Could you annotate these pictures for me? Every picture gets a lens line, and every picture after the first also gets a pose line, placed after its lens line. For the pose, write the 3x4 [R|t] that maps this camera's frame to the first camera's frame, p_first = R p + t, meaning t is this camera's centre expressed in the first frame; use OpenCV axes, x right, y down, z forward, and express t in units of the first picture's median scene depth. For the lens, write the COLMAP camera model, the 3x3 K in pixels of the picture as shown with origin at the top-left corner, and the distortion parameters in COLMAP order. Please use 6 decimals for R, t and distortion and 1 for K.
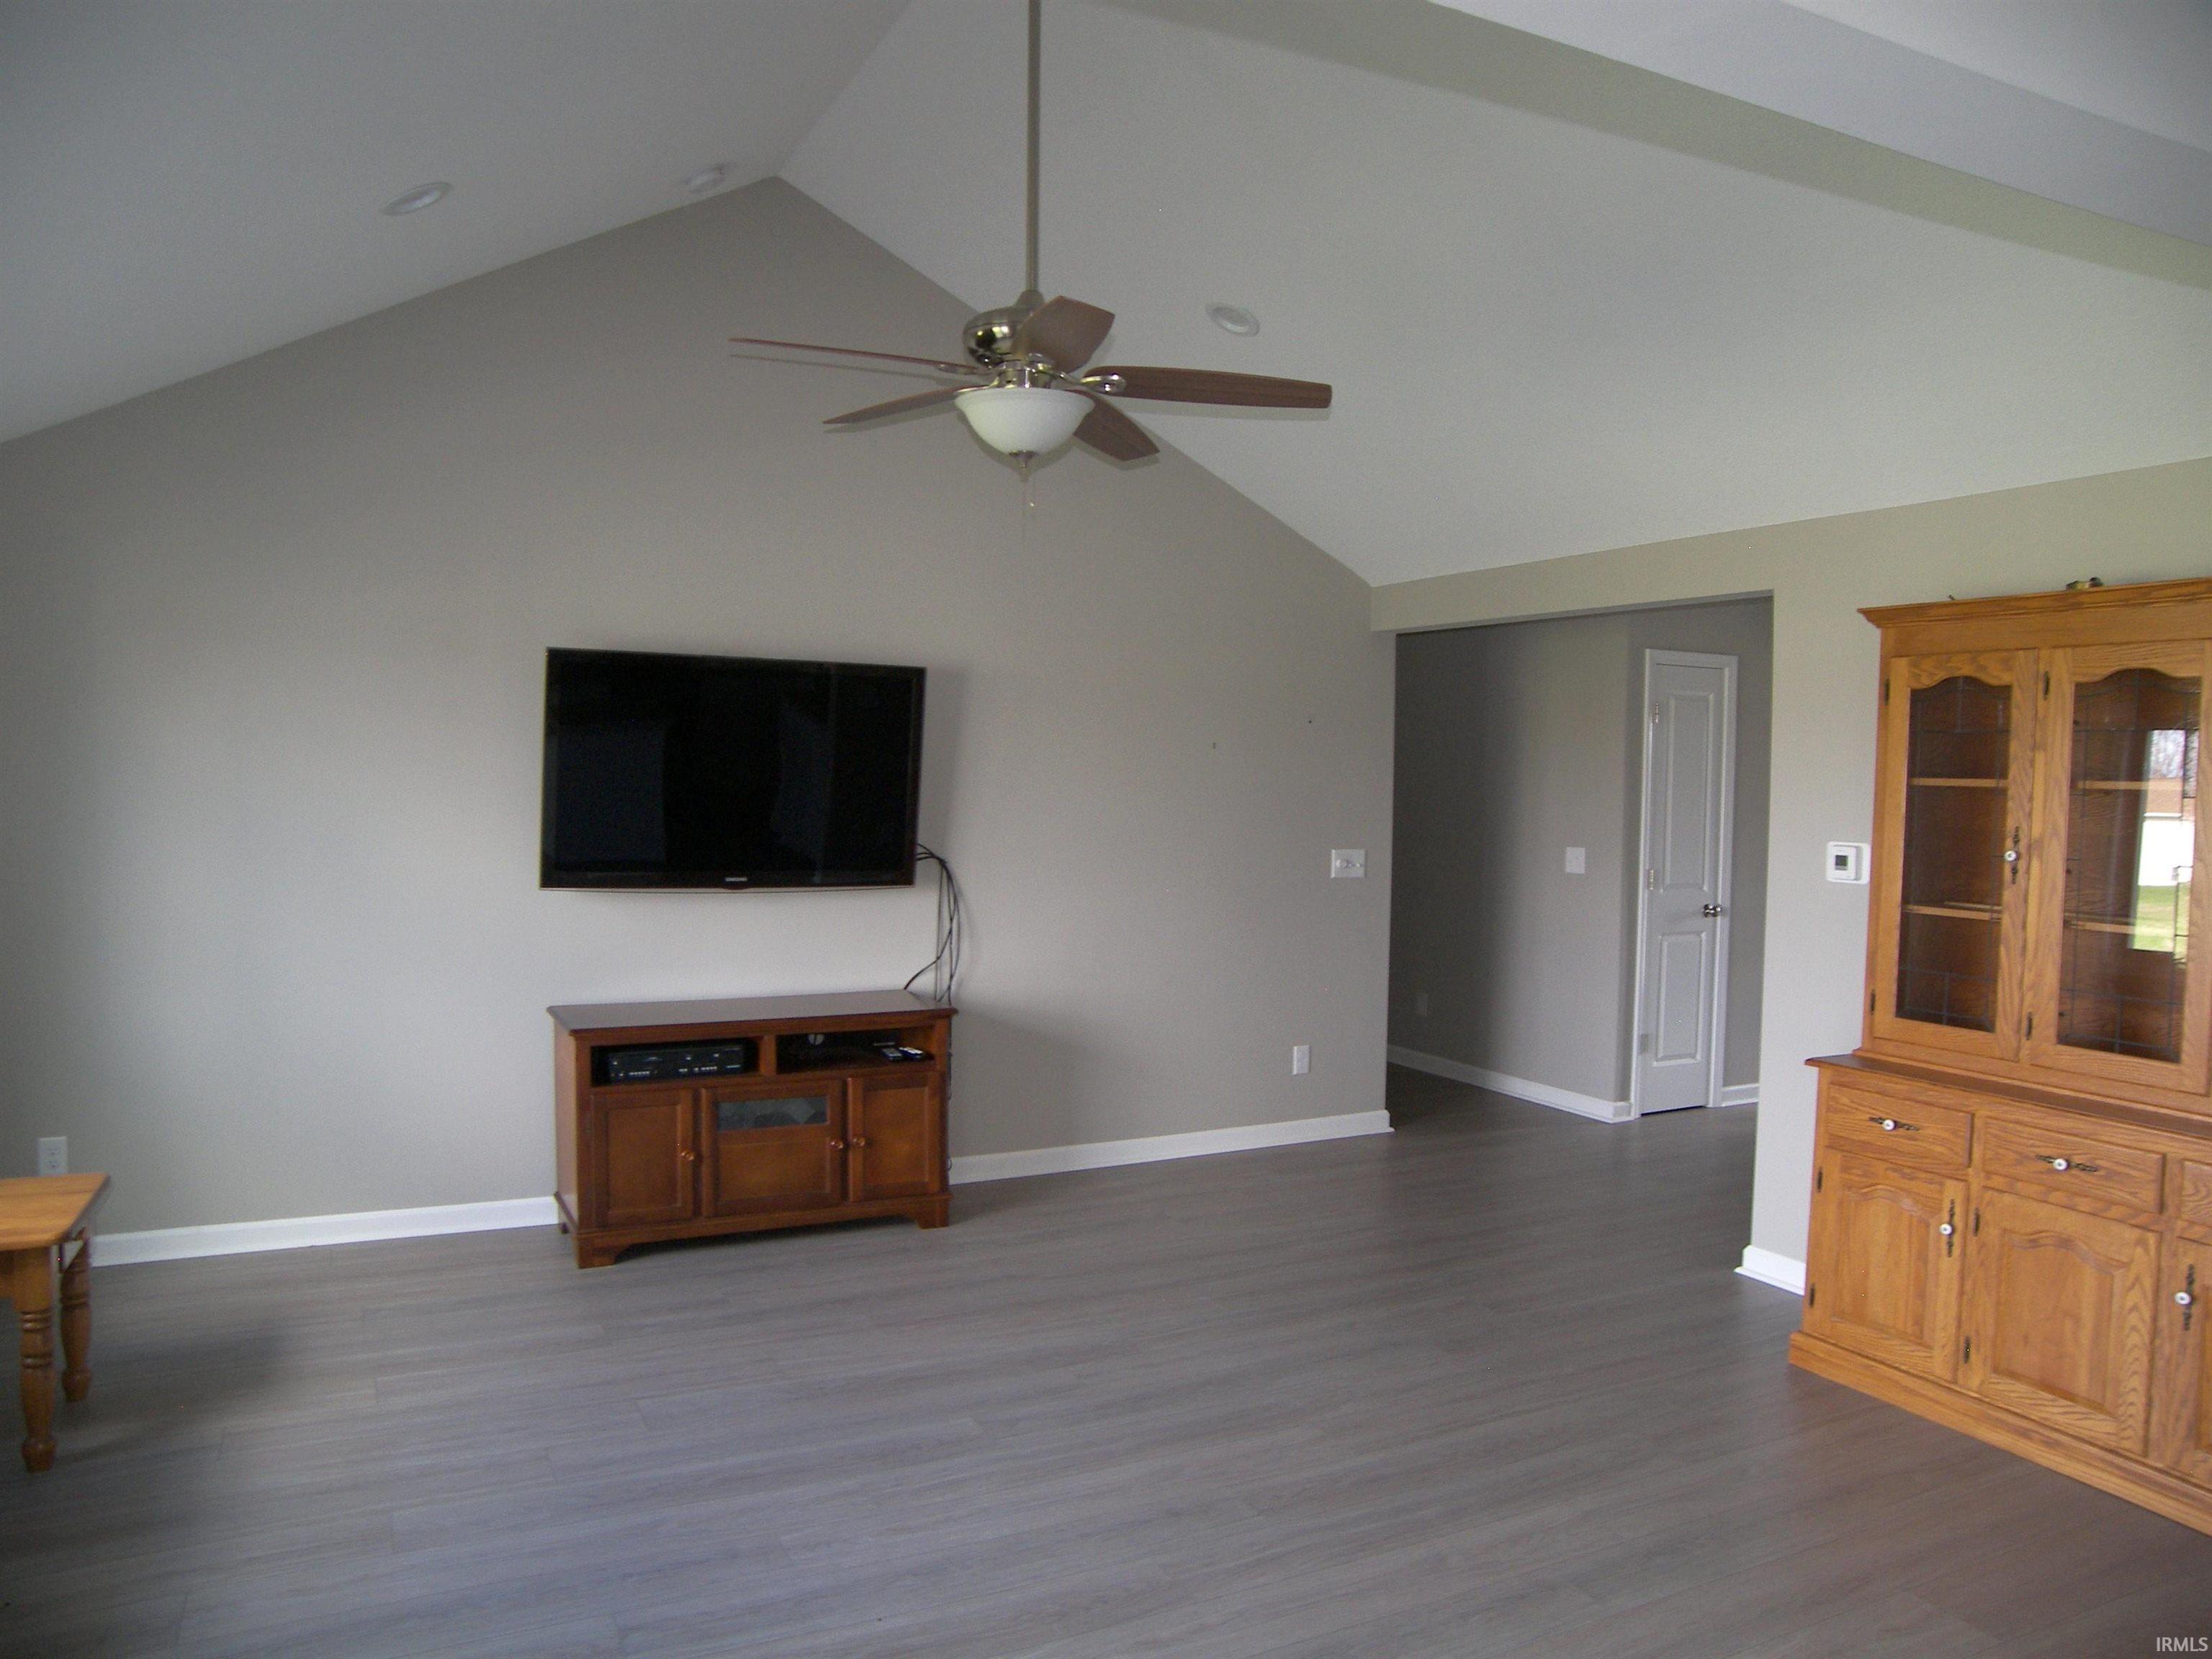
lens RADIAL K [[1546.9, 0, 1161.7], [0, 1546.9, 825.1], [0, 0, 1]] dist [-0.120674, 0.066720]
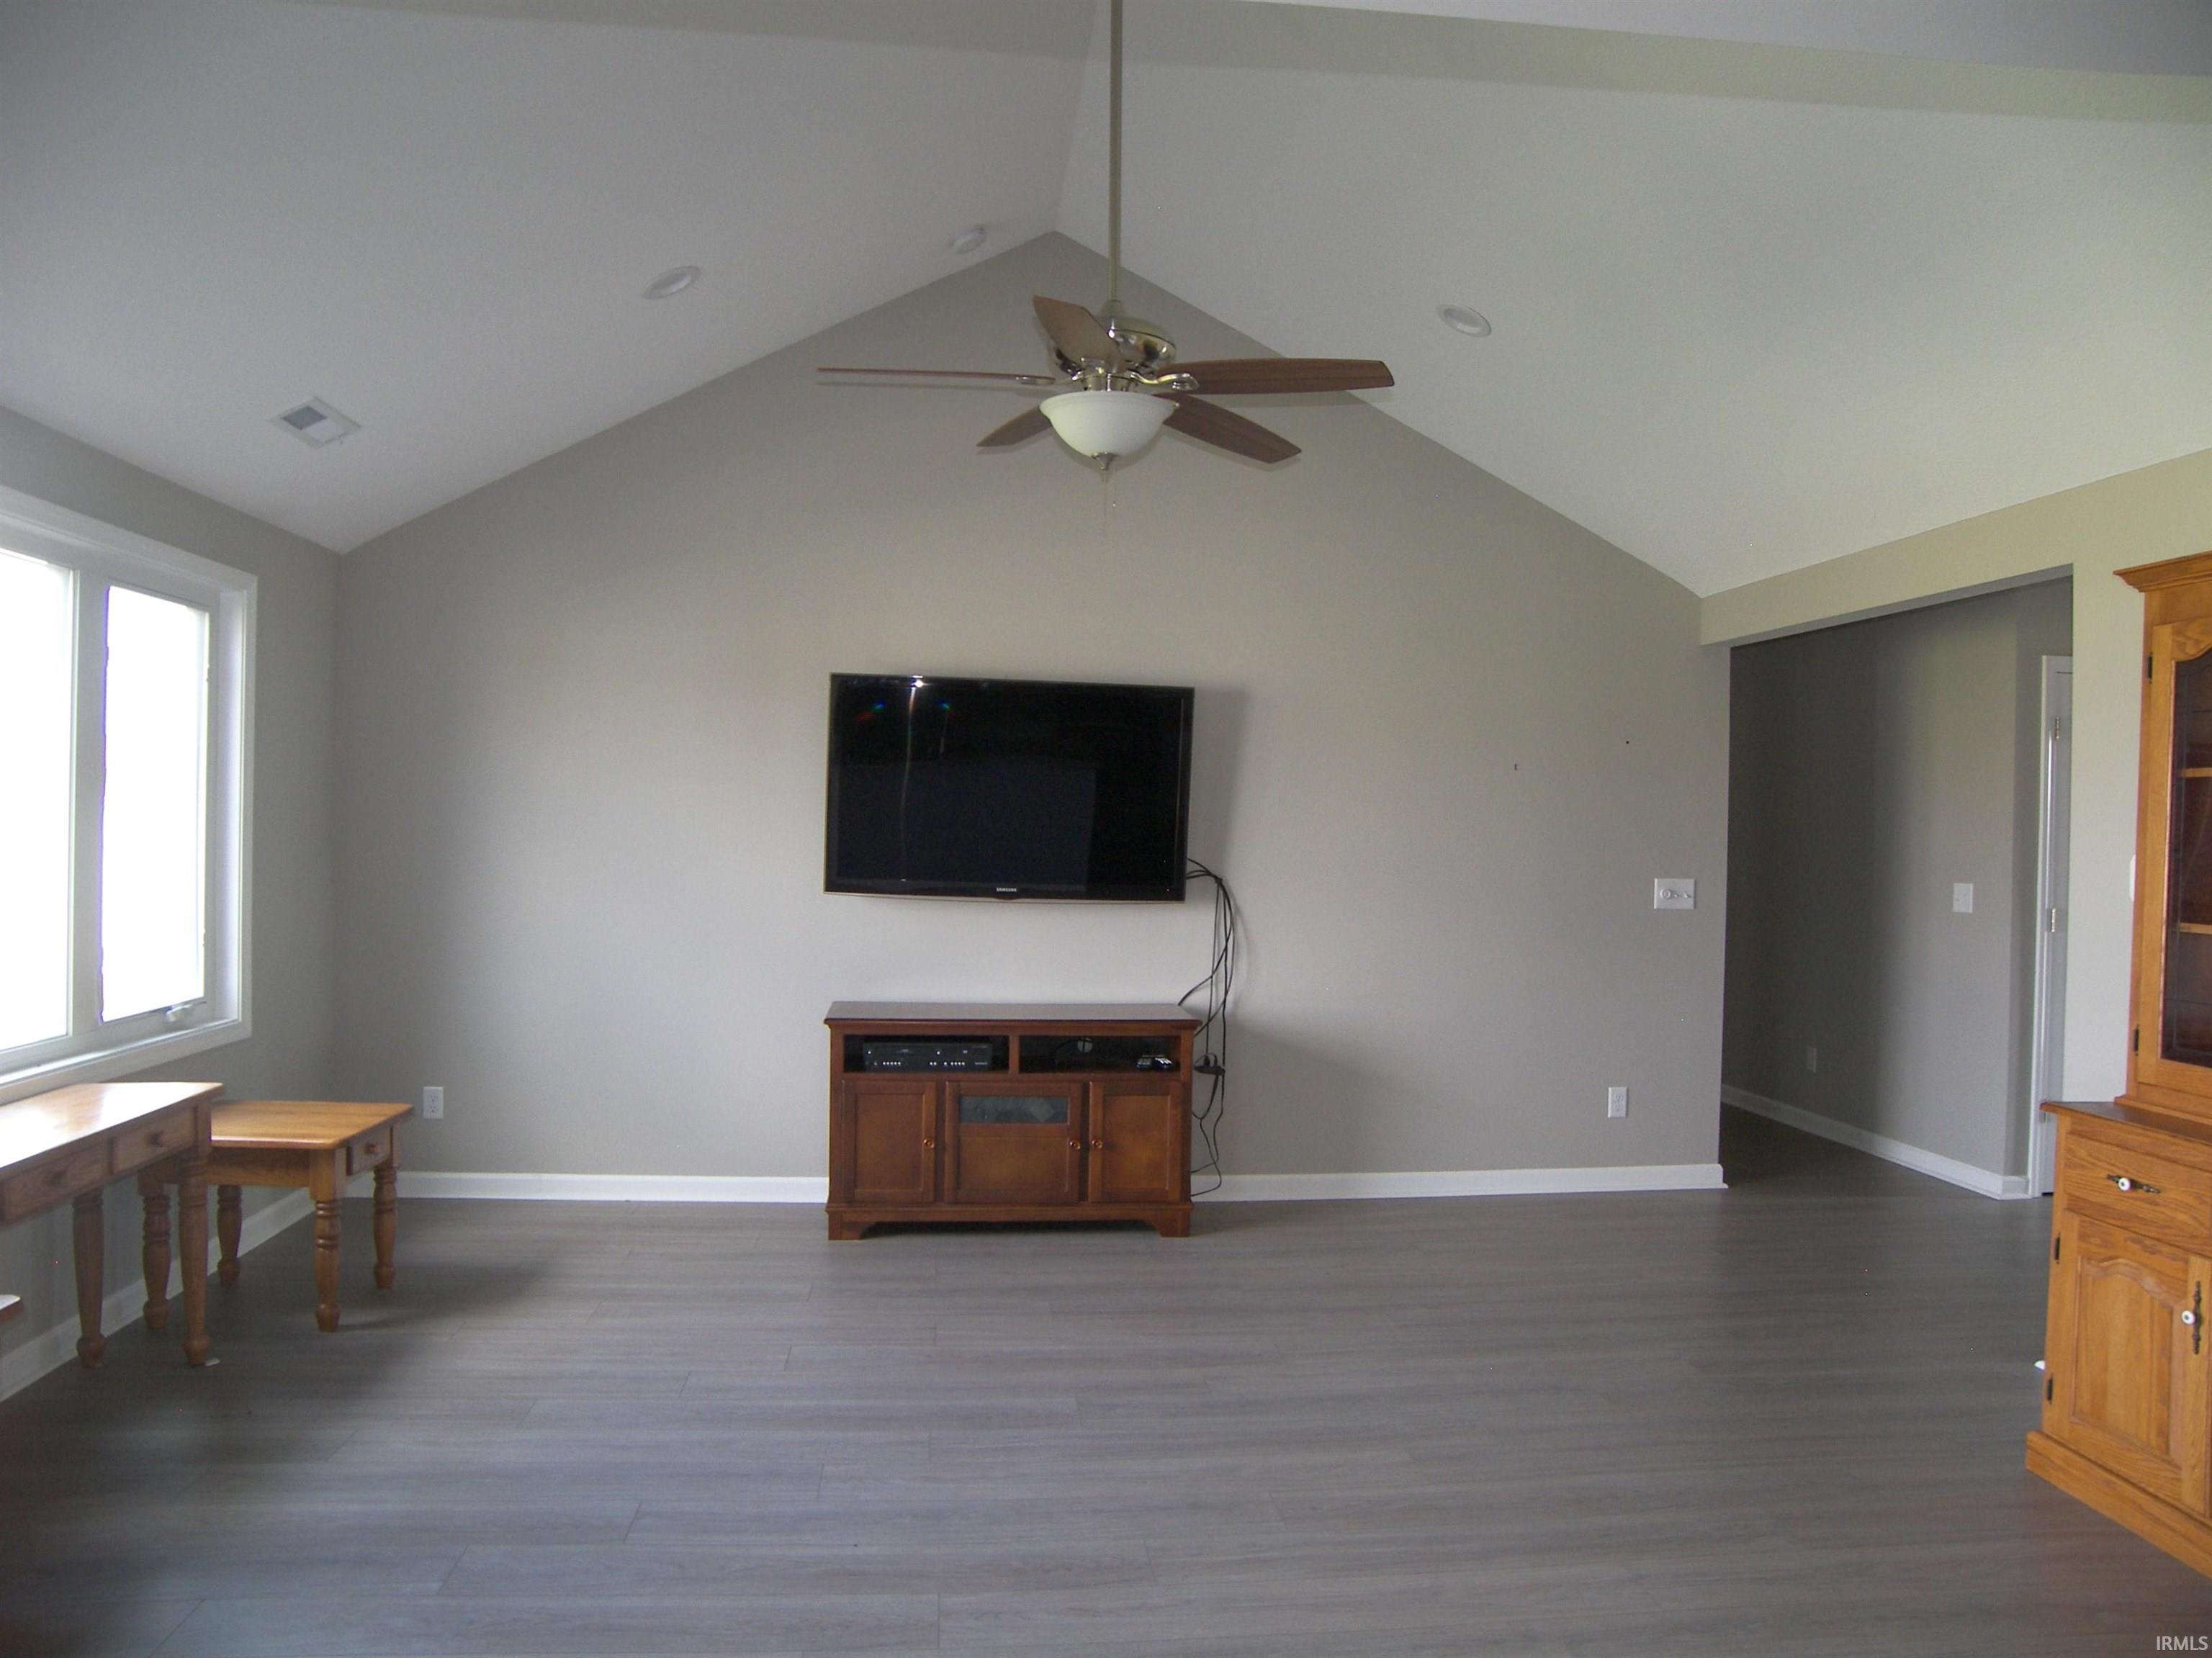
lens RADIAL K [[1546.8, 0, 1059.0], [0, 1546.8, 808.4], [0, 0, 1]] dist [-0.120674, 0.066720]
pose [[0.932367, 0.000184, -0.361513, 0.187424], [-0.015775, 0.999068, -0.040177, 0.028300], [0.361169, 0.043162, 0.931501, 0.021280]]
